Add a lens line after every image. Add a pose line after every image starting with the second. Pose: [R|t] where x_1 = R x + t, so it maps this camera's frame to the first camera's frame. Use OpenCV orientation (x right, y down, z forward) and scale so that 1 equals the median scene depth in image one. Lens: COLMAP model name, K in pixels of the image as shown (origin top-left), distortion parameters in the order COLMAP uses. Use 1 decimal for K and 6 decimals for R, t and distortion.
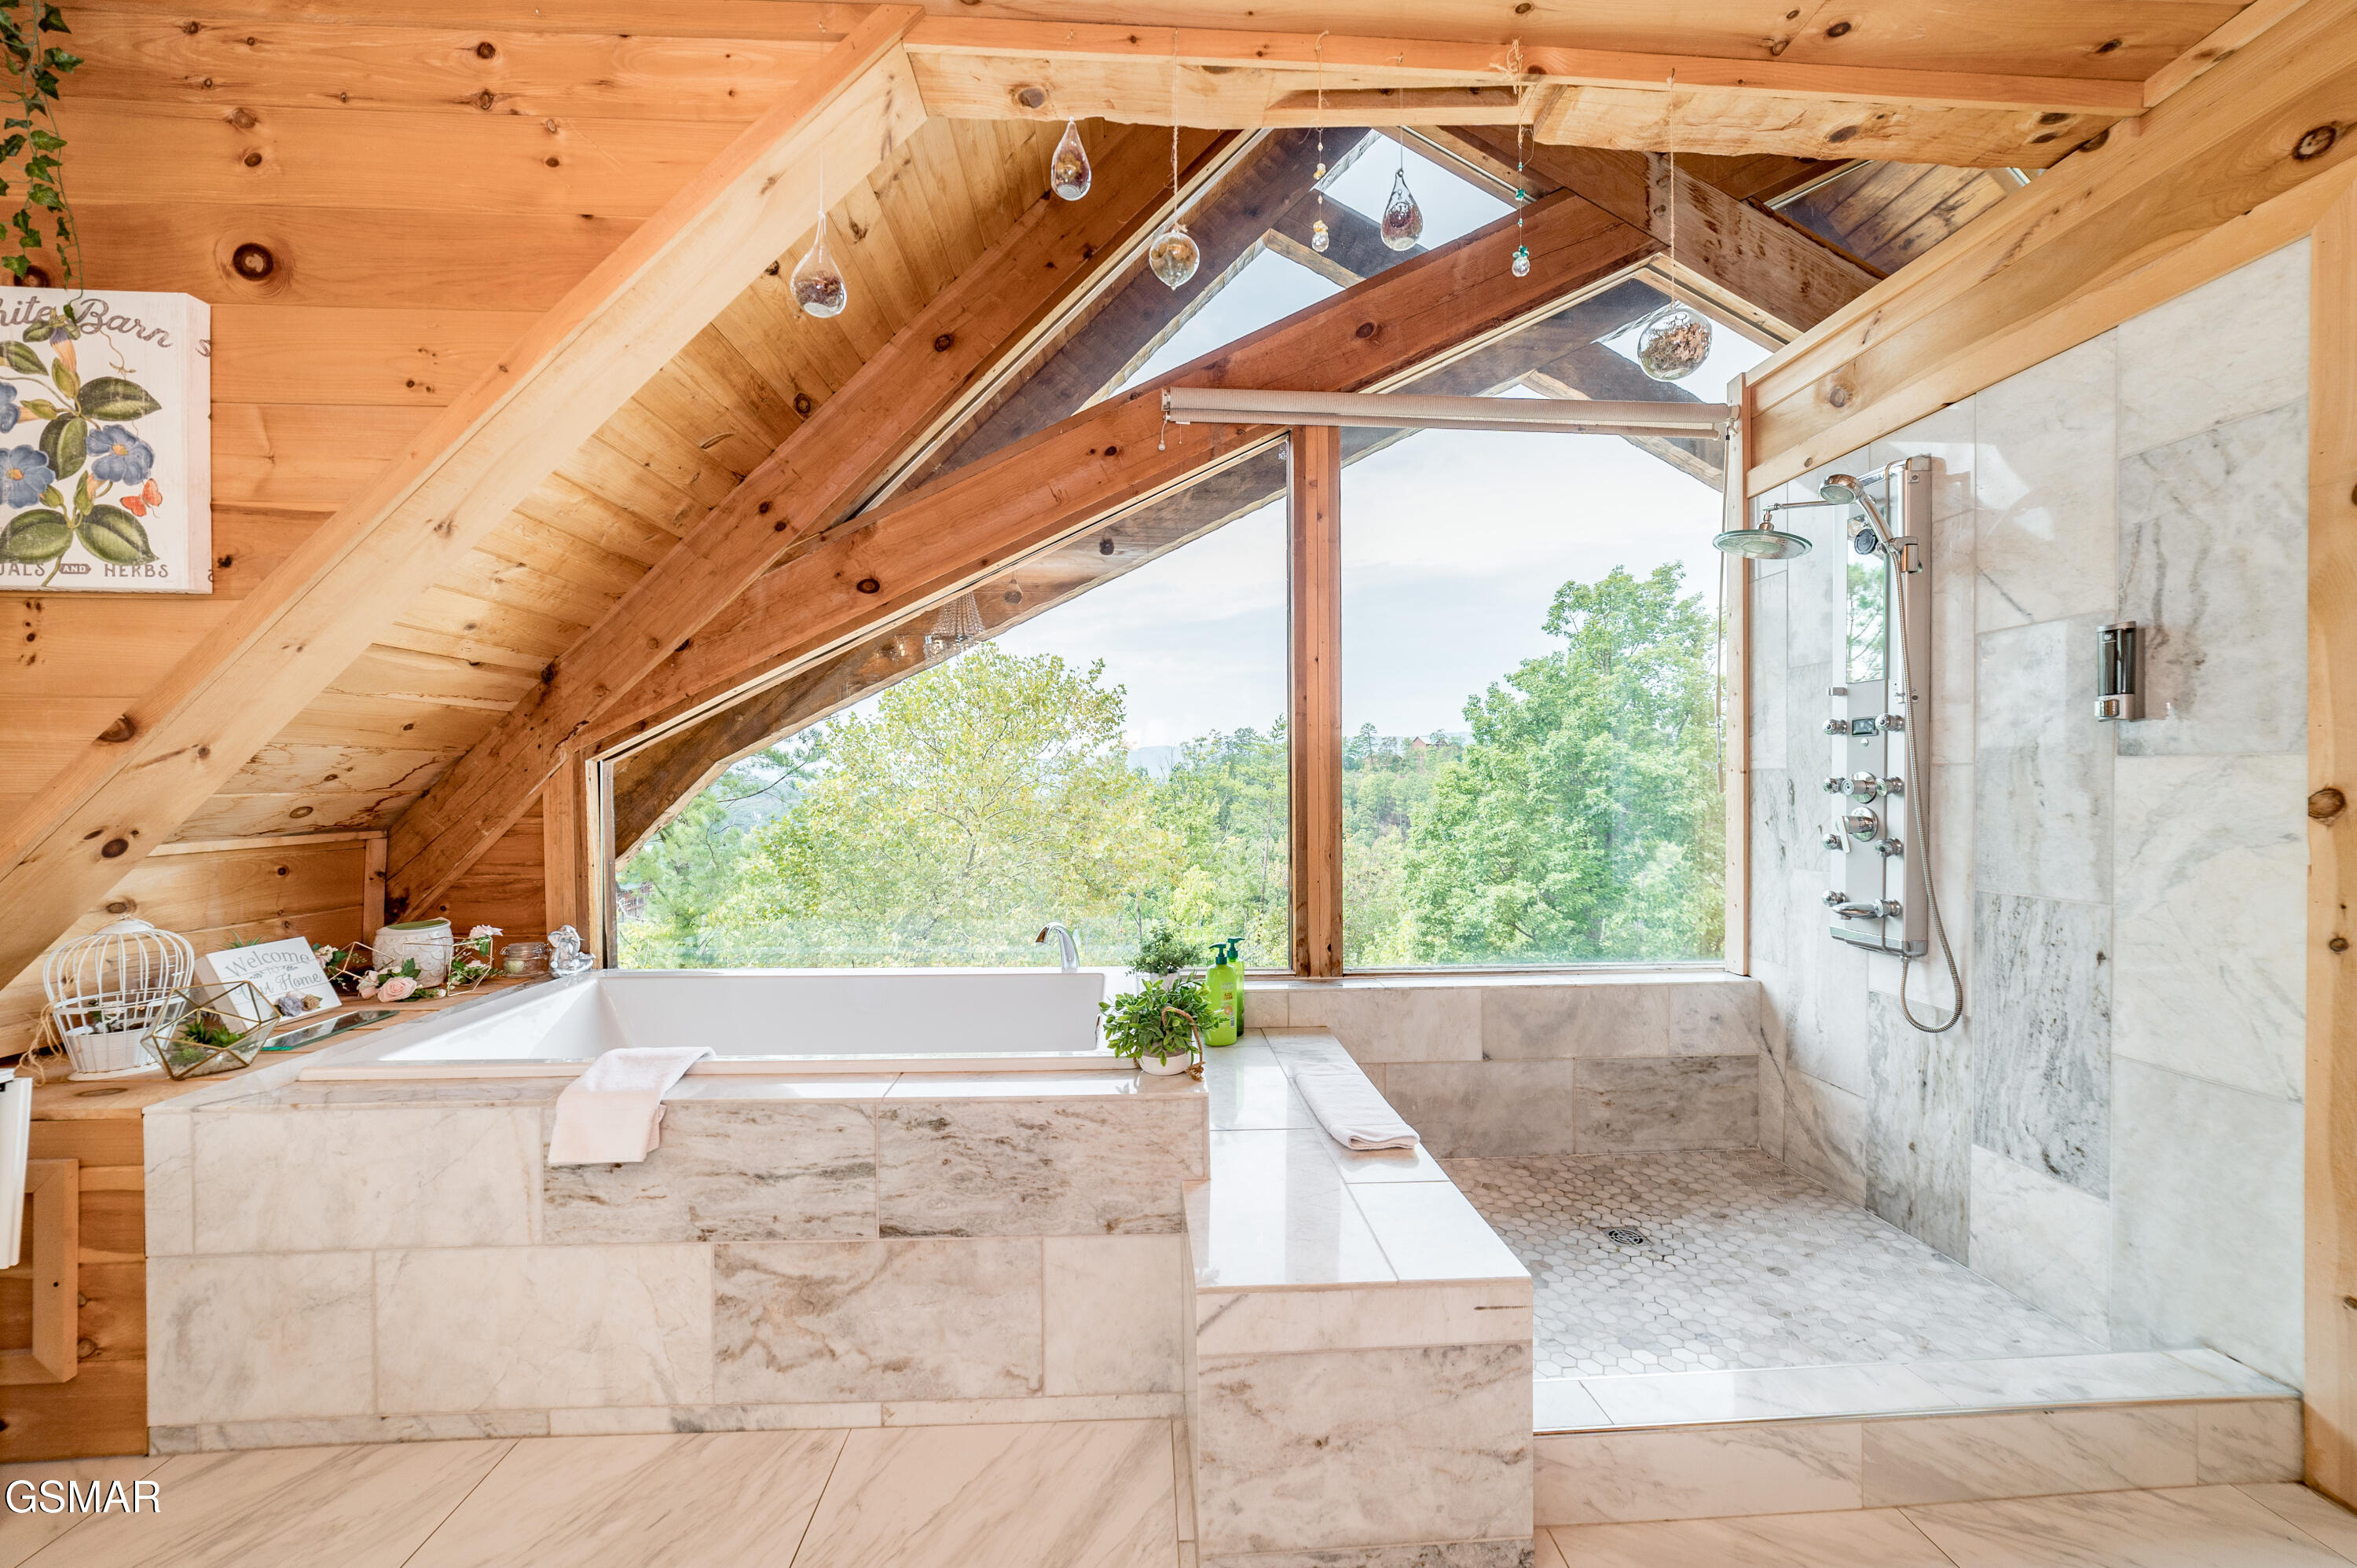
lens RADIAL K [[894.0, 0, 1184.4], [0, 894.0, 784.7], [0, 0, 1]] dist [-0.019683, 0.006030]
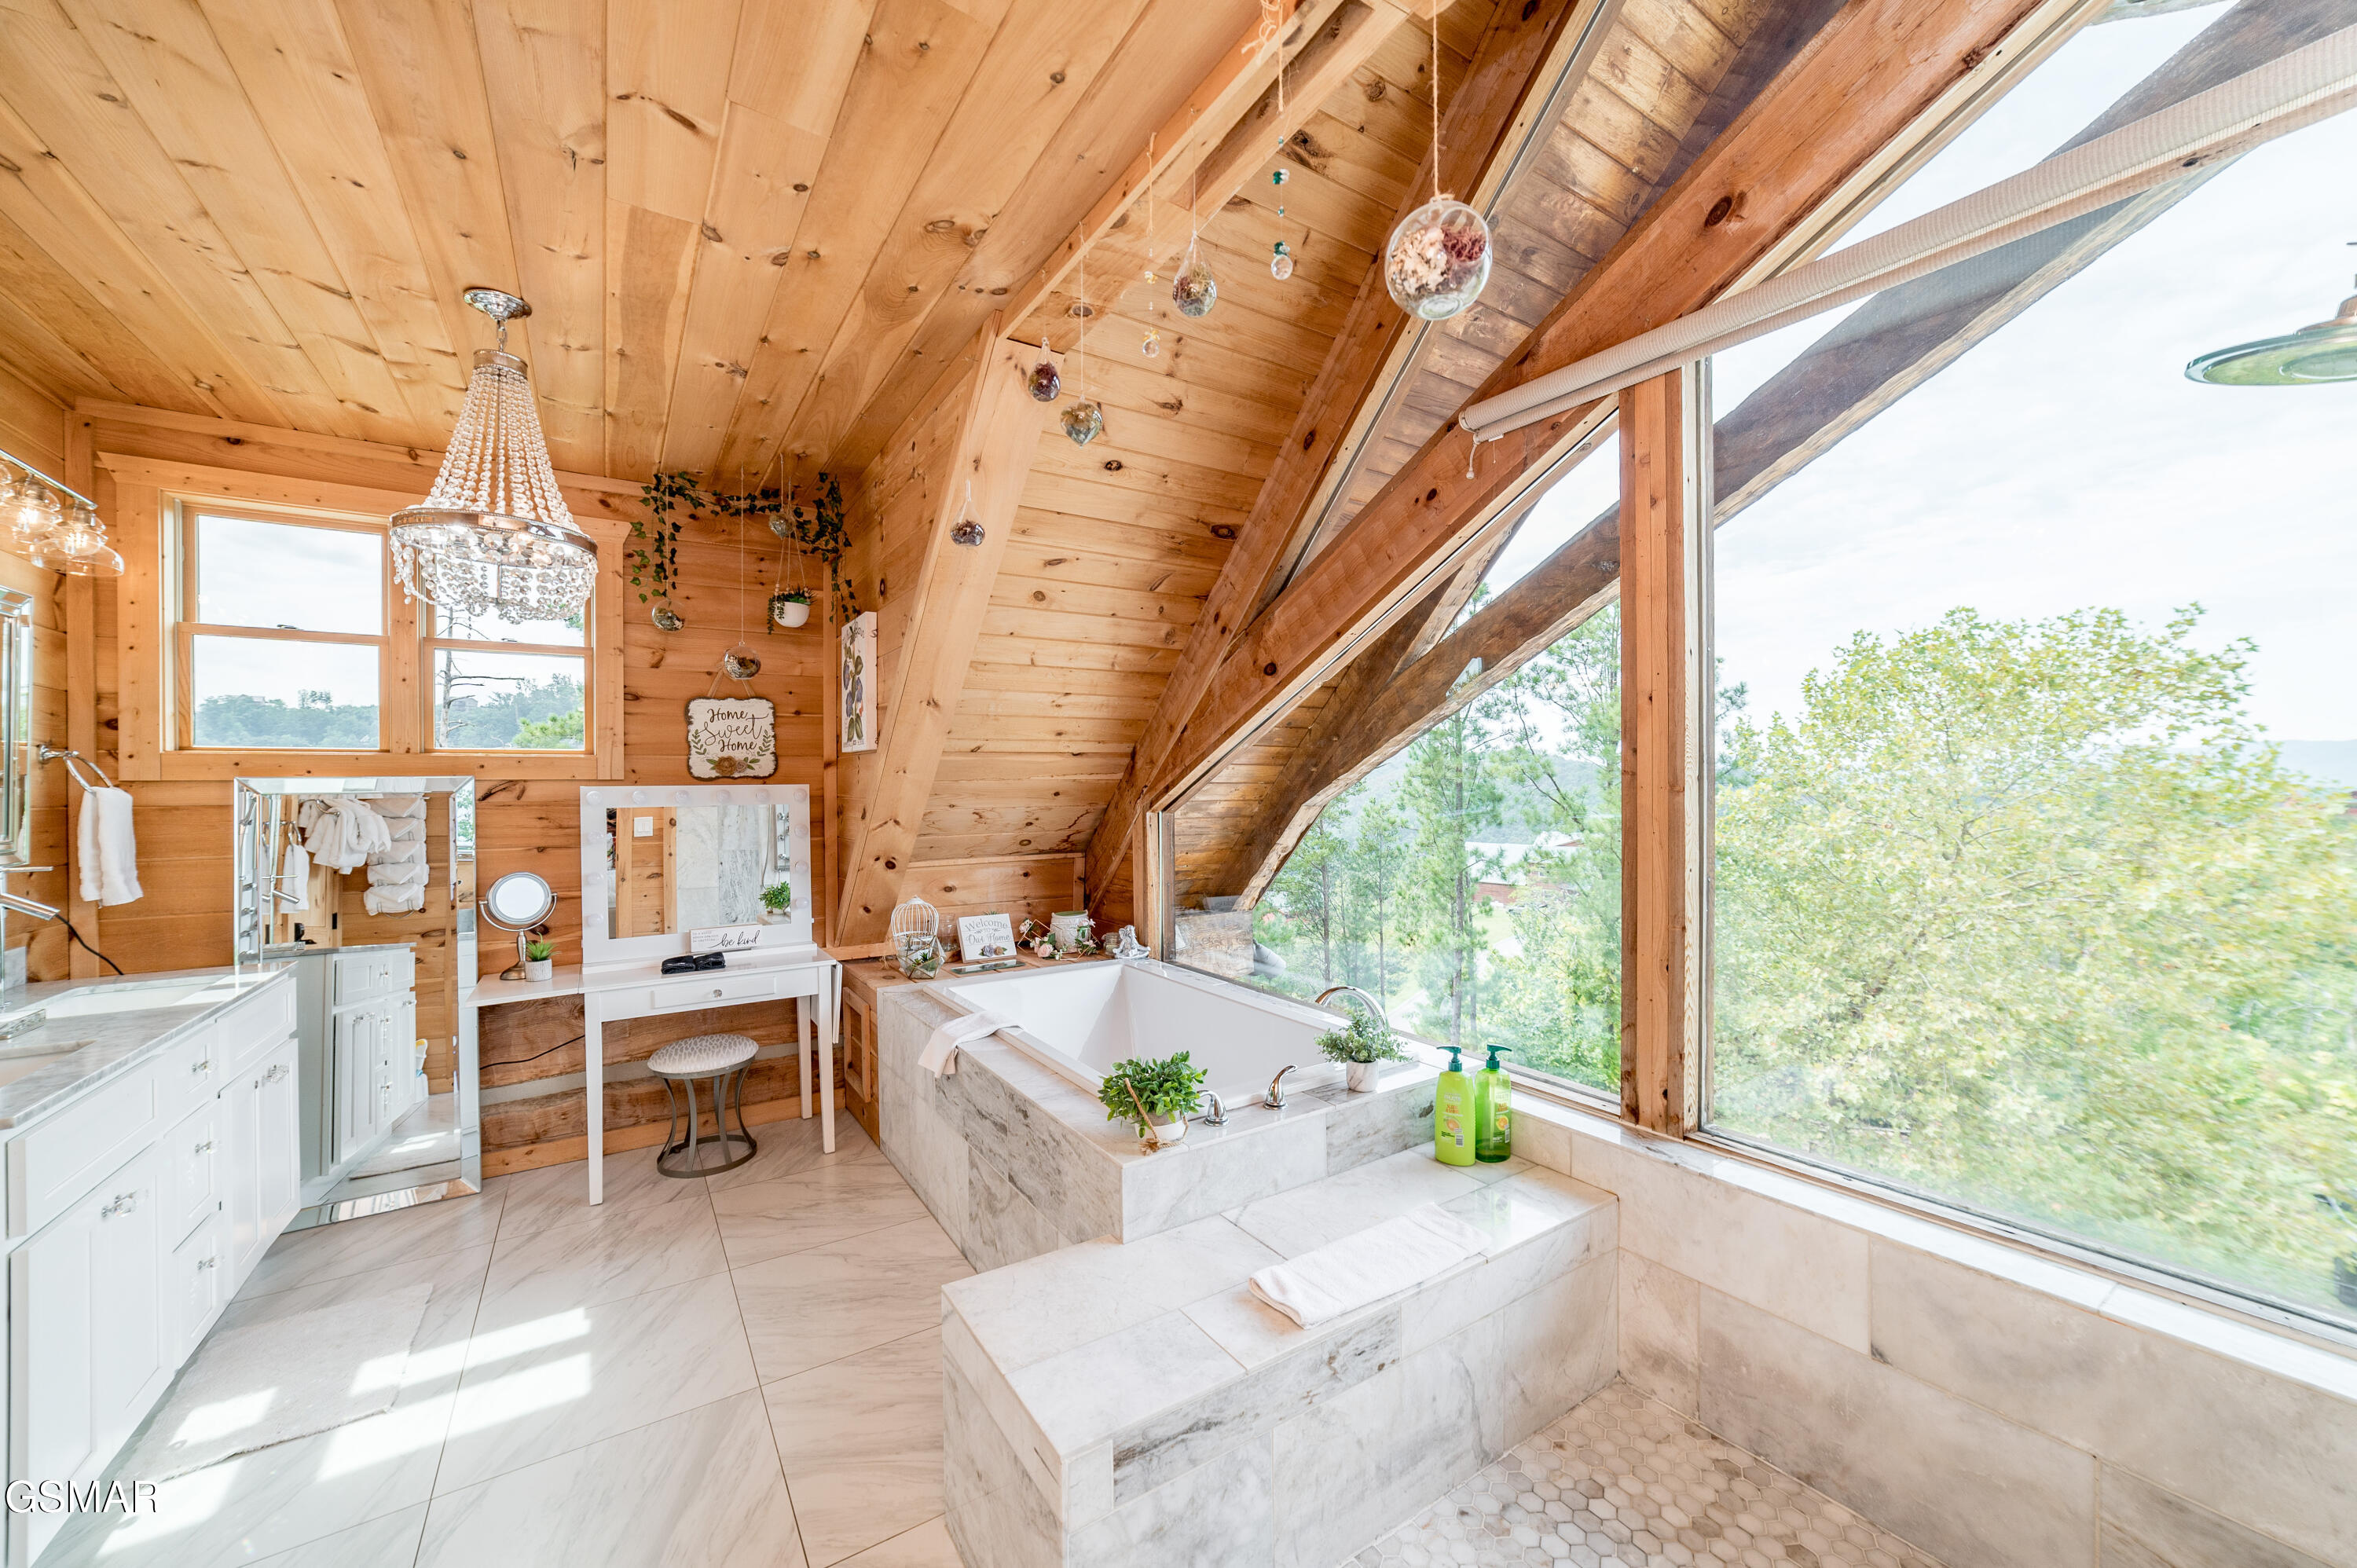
lens RADIAL K [[894.0, 0, 1192.5], [0, 894.0, 786.4], [0, 0, 1]] dist [-0.019683, 0.006030]
pose [[0.508995, 0.001204, -0.860769, 0.611327], [0.002689, 0.999992, 0.002989, -0.073330], [0.860765, -0.003836, 0.508988, 0.315283]]
